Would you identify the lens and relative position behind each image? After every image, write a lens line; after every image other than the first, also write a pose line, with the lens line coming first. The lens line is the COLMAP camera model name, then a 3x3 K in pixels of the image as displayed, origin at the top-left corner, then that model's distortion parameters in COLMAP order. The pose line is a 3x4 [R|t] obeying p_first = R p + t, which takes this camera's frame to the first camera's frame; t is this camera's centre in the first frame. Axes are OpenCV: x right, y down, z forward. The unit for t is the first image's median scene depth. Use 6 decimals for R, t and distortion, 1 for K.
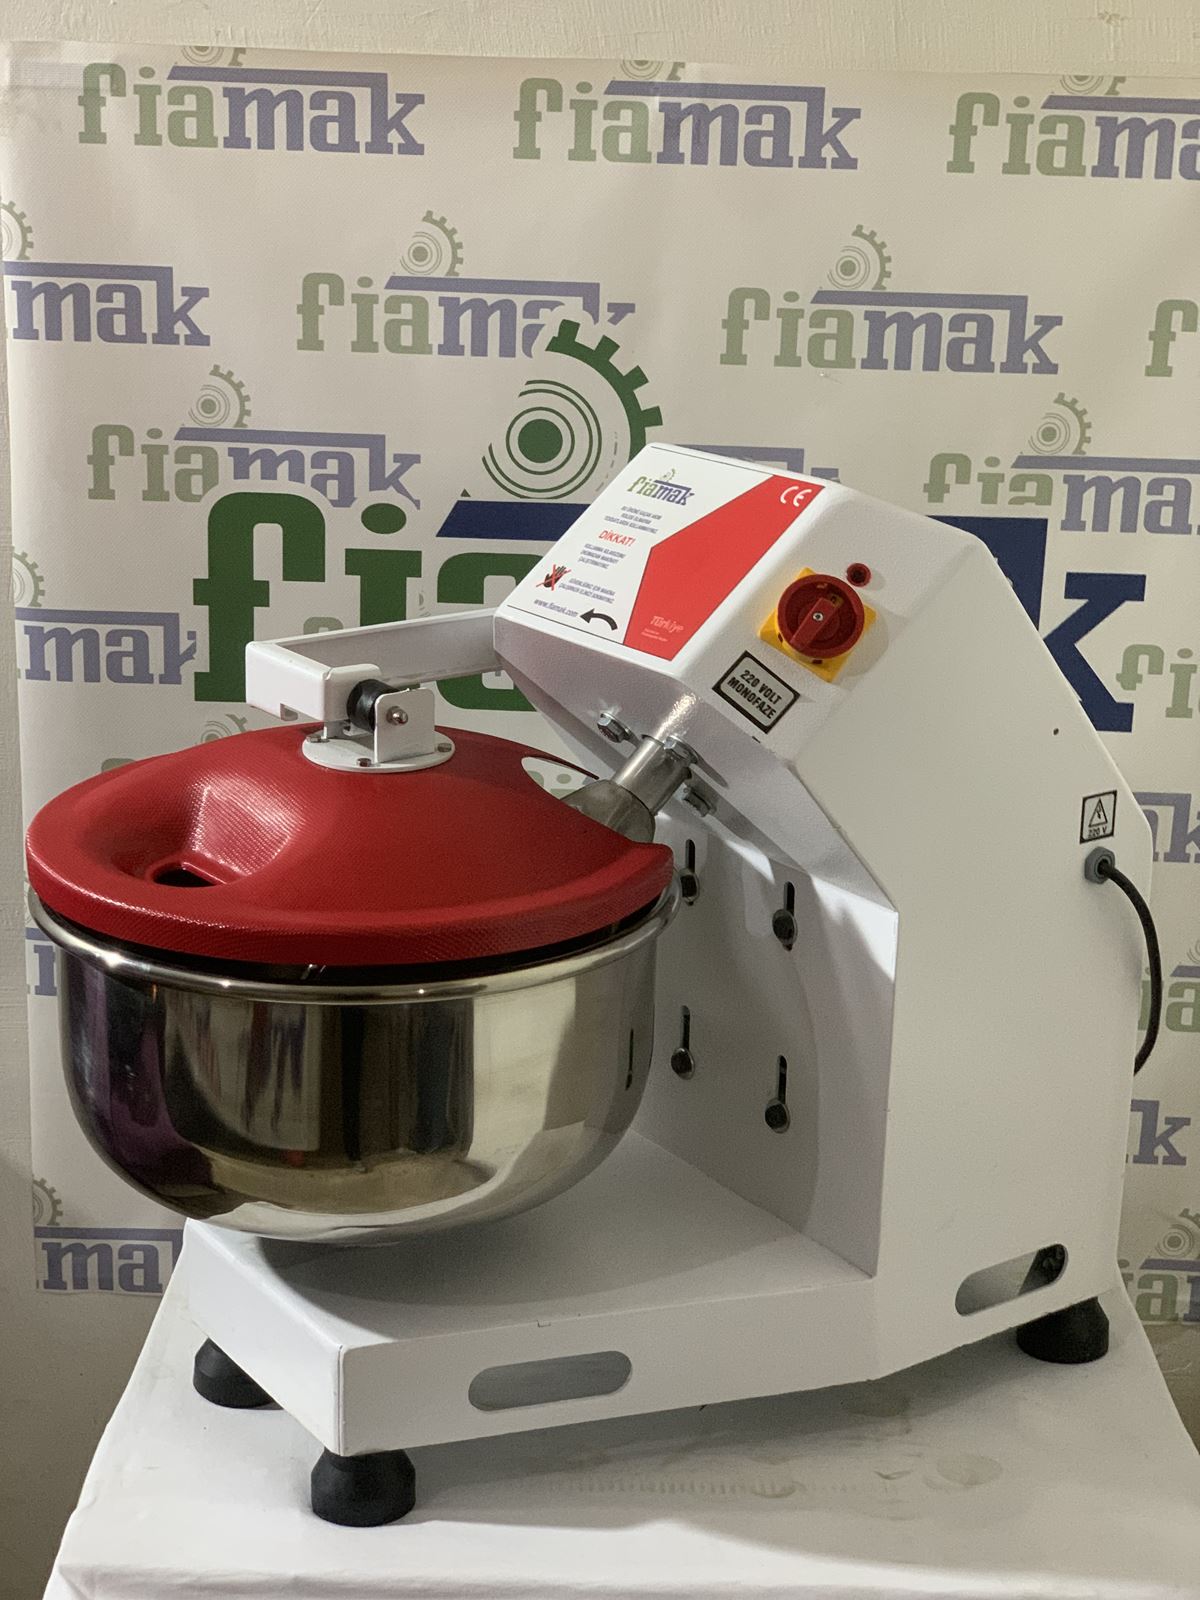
lens RADIAL K [[2325.2, 0, 592.1], [0, 2325.2, 765.7], [0, 0, 1]] dist [0.062813, -0.095098]
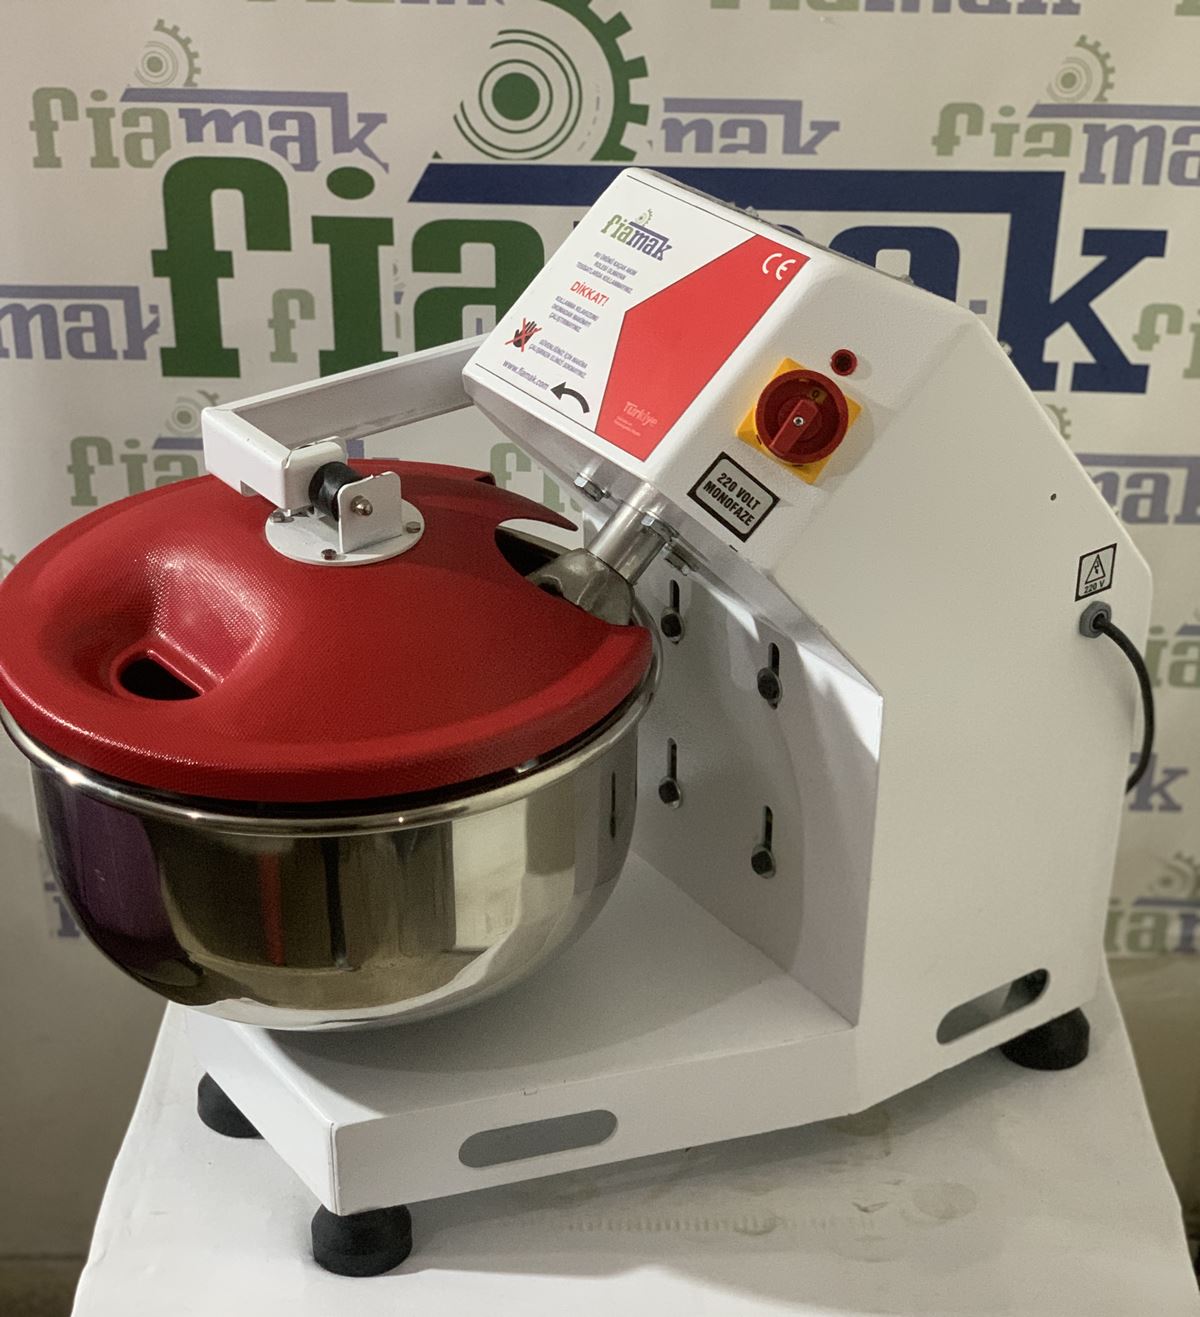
lens RADIAL K [[2320.1, 0, 604.0], [0, 2320.1, 754.1], [0, 0, 1]] dist [0.223478, -1.140522]
pose [[0.999828, -0.014452, -0.011588, 0.019916], [0.016984, 0.964916, 0.262008, -0.133278], [0.007395, -0.262160, 0.964996, 0.038216]]
